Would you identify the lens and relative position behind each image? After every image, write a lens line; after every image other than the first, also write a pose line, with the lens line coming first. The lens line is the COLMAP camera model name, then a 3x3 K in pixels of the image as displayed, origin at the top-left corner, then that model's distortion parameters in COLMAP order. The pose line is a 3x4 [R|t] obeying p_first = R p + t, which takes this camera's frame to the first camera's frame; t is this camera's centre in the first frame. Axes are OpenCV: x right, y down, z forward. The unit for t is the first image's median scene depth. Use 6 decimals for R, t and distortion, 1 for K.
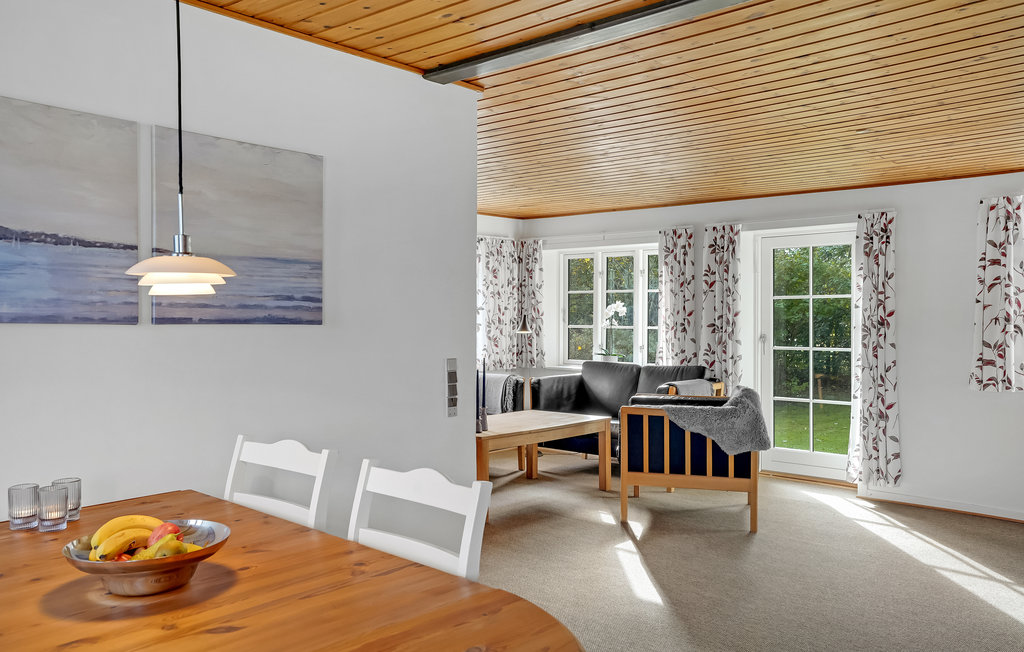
lens RADIAL K [[820.0, 0, 508.9], [0, 820.0, 322.4], [0, 0, 1]] dist [0.008858, -0.019434]
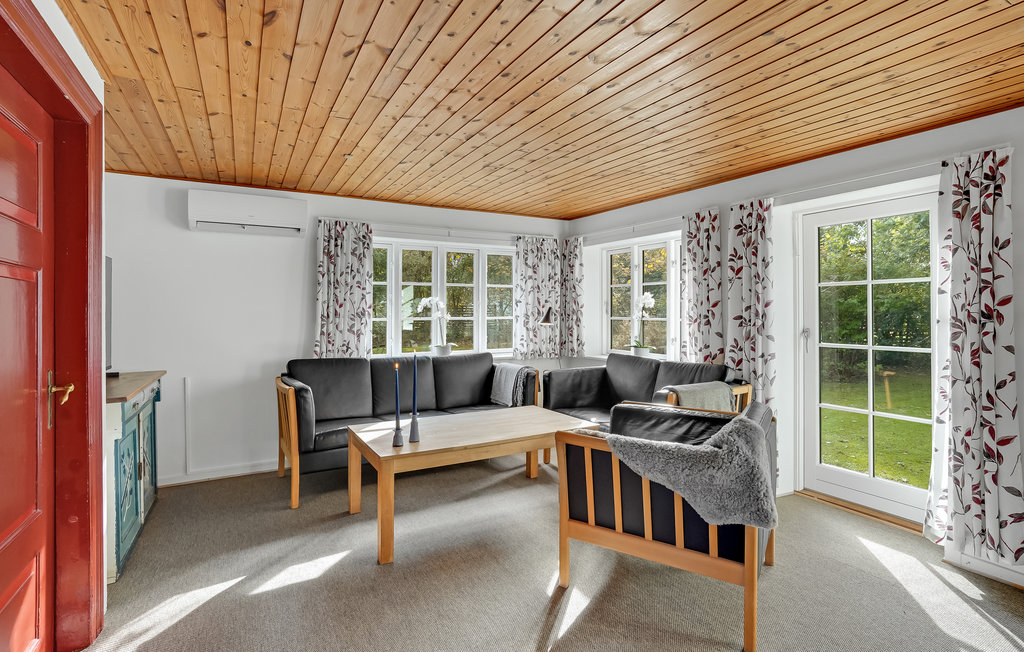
lens RADIAL K [[480.8, 0, 523.8], [0, 480.8, 308.3], [0, 0, 1]] dist [-0.016391, 0.007645]
pose [[0.955432, -0.004473, -0.295179, 0.183081], [0.000982, 0.999928, -0.011973, -0.000484], [0.295211, 0.011150, 0.955367, 0.456036]]
